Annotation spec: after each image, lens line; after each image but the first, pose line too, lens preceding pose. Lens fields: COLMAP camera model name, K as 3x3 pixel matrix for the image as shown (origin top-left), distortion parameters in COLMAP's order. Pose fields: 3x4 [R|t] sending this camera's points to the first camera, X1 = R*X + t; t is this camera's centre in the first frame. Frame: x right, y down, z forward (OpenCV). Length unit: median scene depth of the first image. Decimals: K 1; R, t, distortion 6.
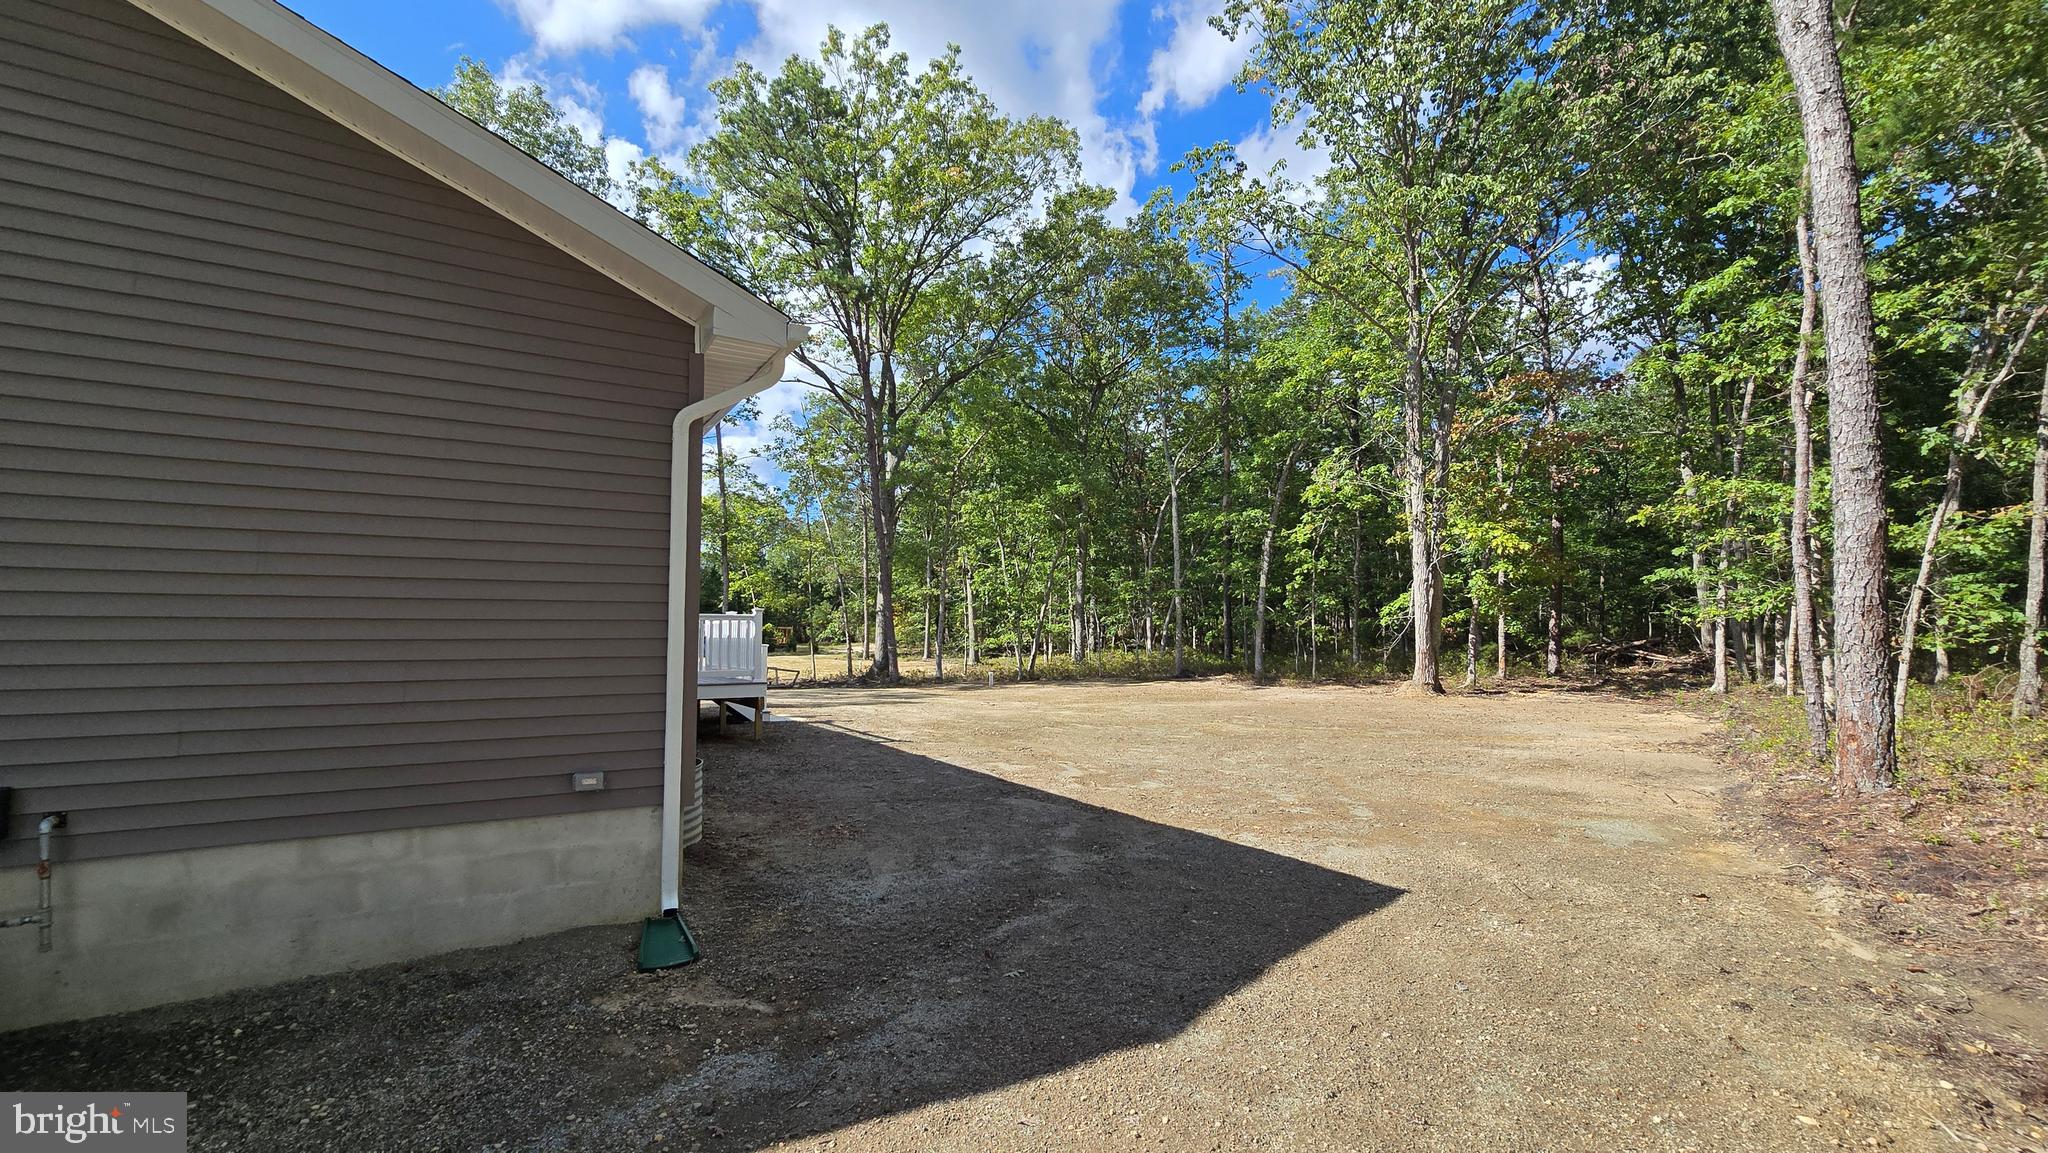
lens RADIAL K [[835.6, 0, 1017.4], [0, 835.6, 578.1], [0, 0, 1]] dist [-0.004305, 0.001747]
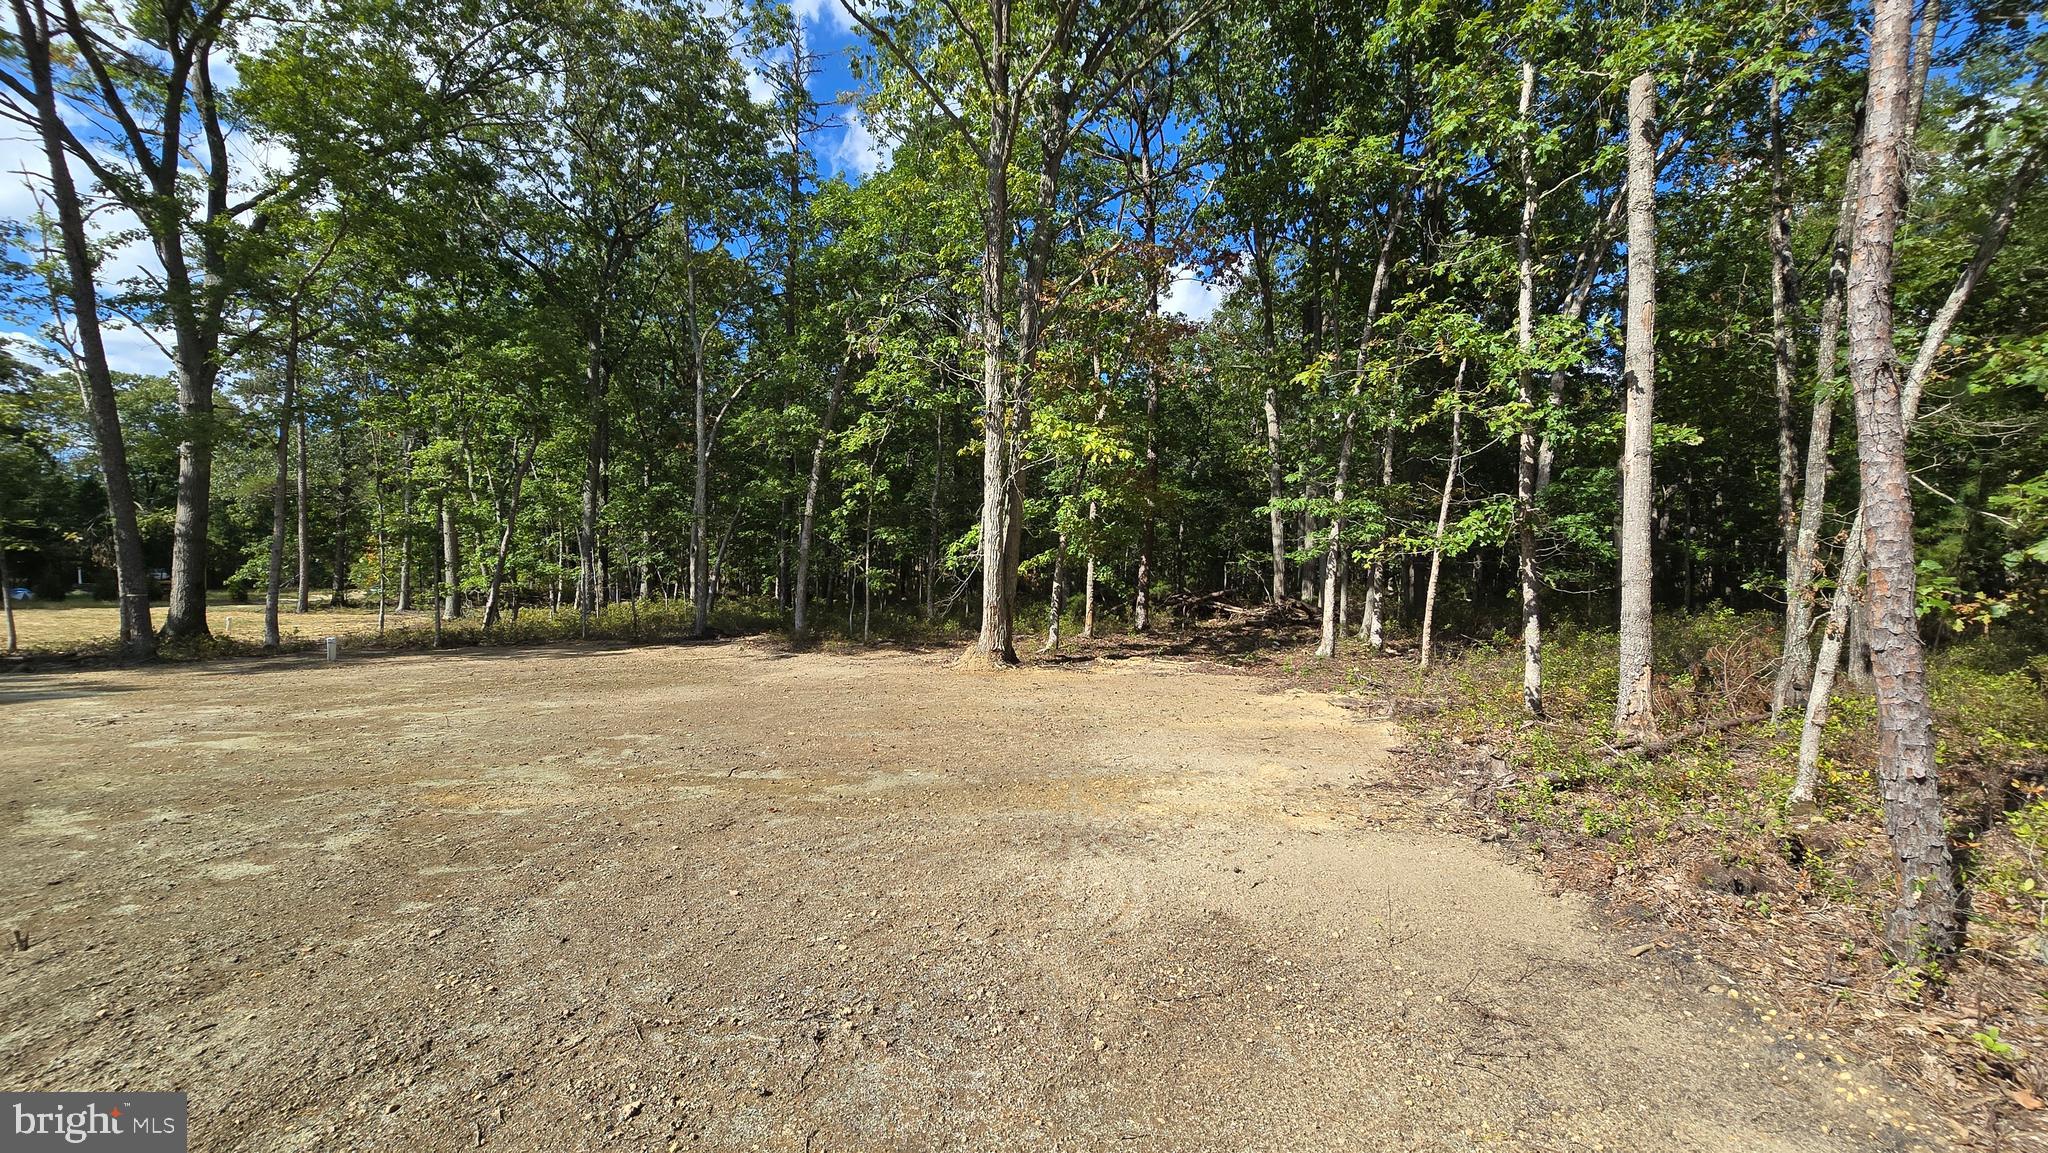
lens RADIAL K [[835.6, 0, 1025.5], [0, 835.6, 581.5], [0, 0, 1]] dist [-0.004305, 0.001747]
pose [[0.900810, 0.011271, 0.434067, 0.183168], [-0.039323, 0.997673, 0.055702, 0.025205], [-0.432429, -0.067246, 0.899157, 0.318209]]
